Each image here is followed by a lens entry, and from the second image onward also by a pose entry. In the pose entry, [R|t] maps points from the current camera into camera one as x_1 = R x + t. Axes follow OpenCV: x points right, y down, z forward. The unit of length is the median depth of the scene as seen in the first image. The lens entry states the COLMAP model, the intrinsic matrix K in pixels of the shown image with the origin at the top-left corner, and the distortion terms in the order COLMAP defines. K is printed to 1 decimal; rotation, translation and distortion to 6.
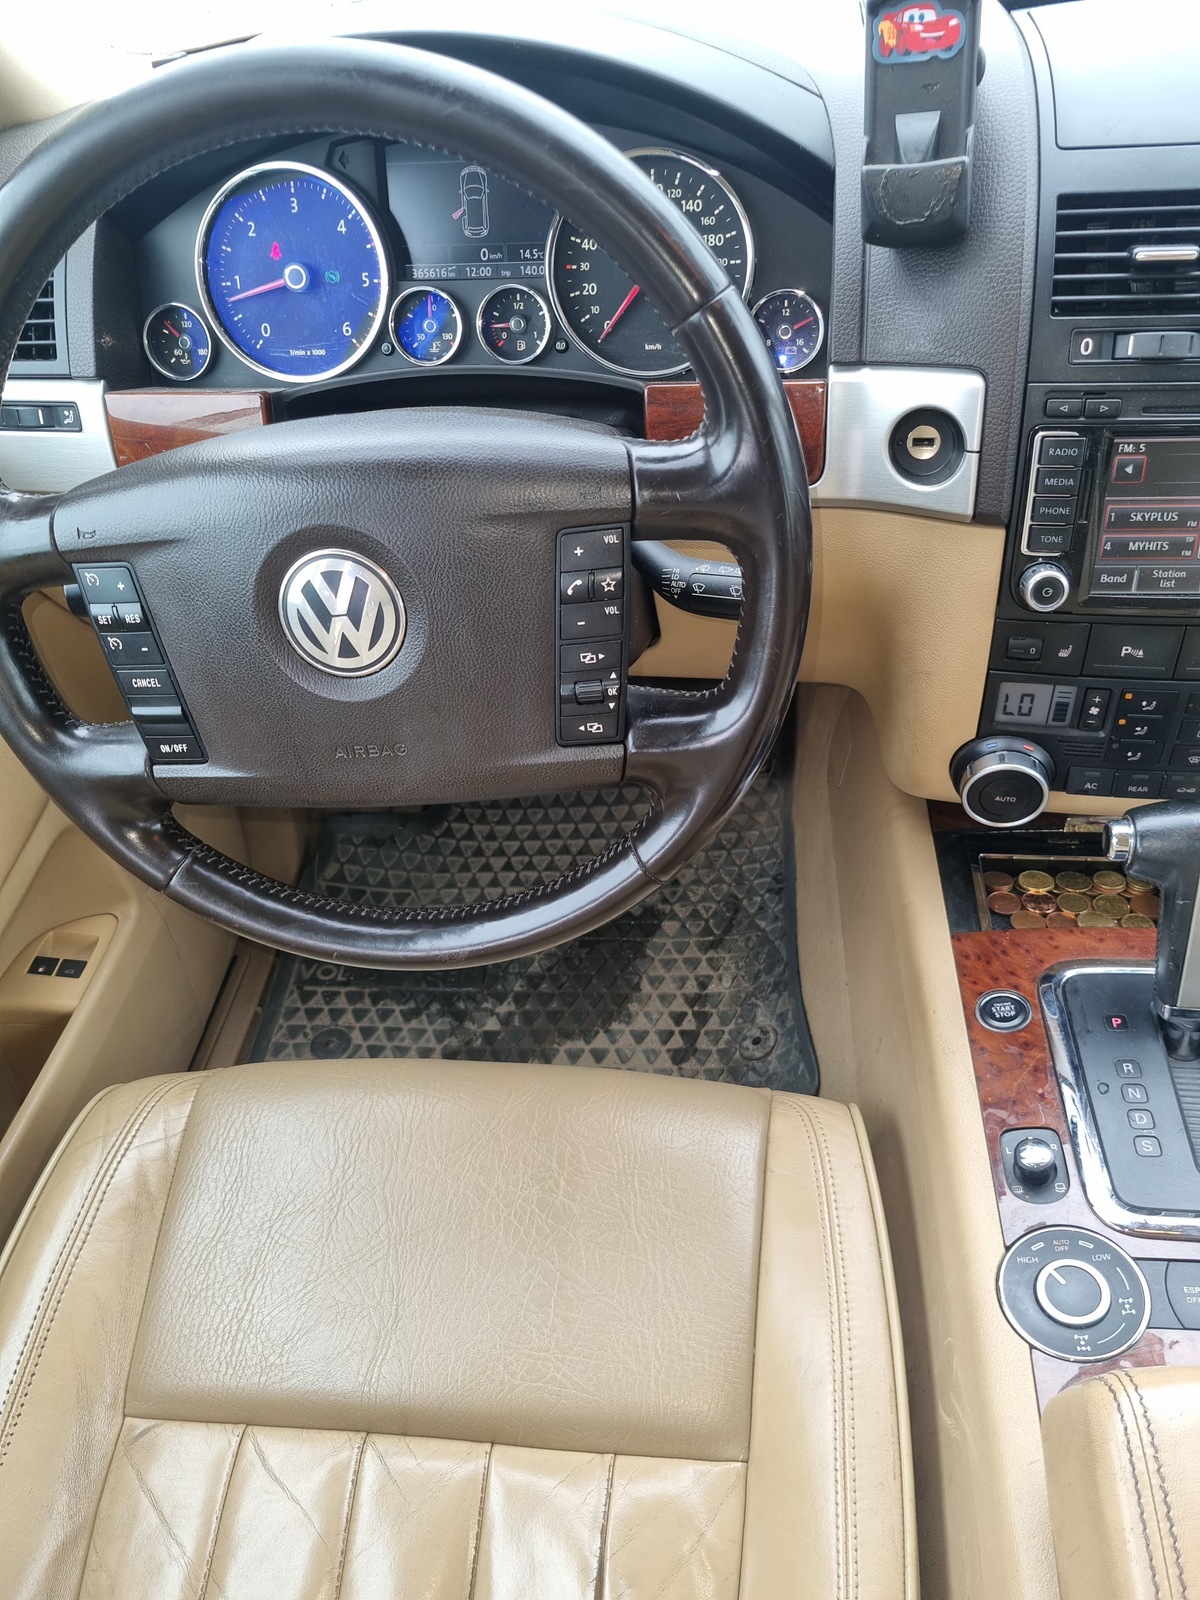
lens RADIAL K [[1236.6, 0, 595.6], [0, 1236.6, 807.4], [0, 0, 1]] dist [0.032510, -0.030345]
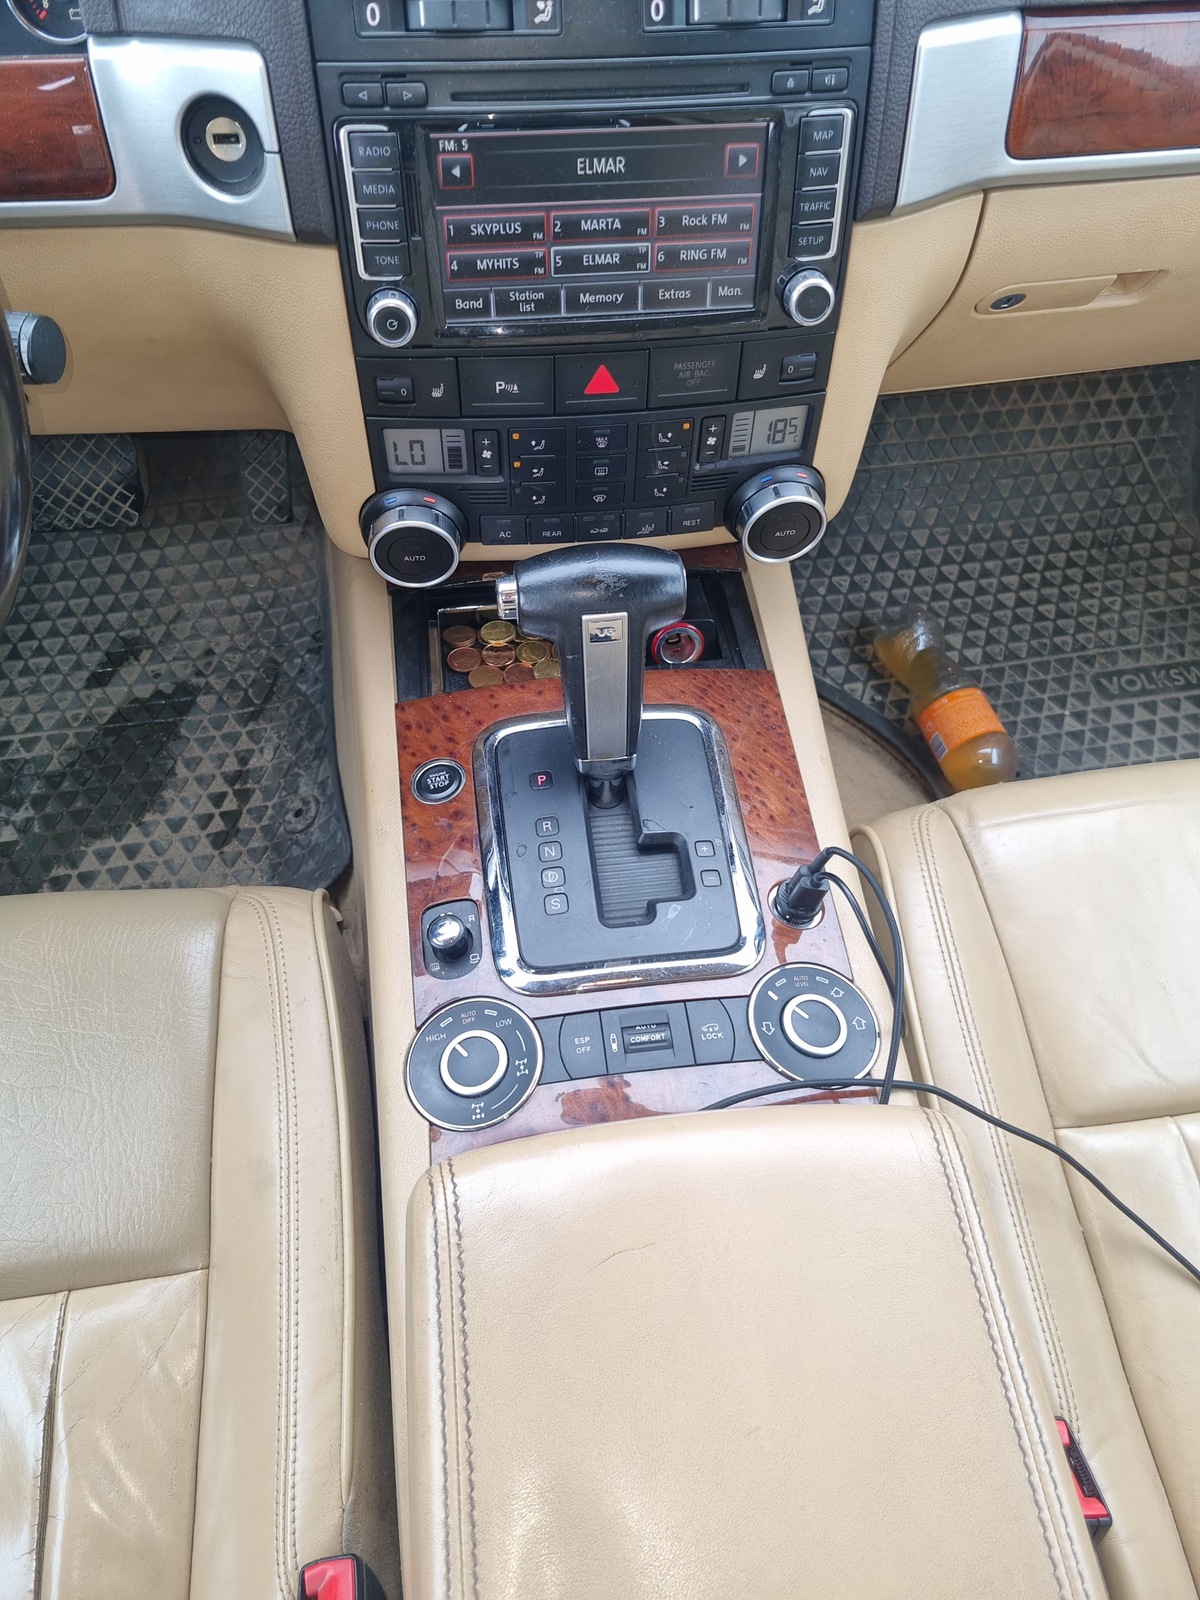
lens RADIAL K [[1236.6, 0, 595.6], [0, 1236.6, 807.4], [0, 0, 1]] dist [0.032510, -0.030345]
pose [[0.962271, -0.143771, 0.231008, 0.128800], [0.089842, 0.969272, 0.228998, -0.015304], [-0.256833, -0.199604, 0.945619, 0.030207]]
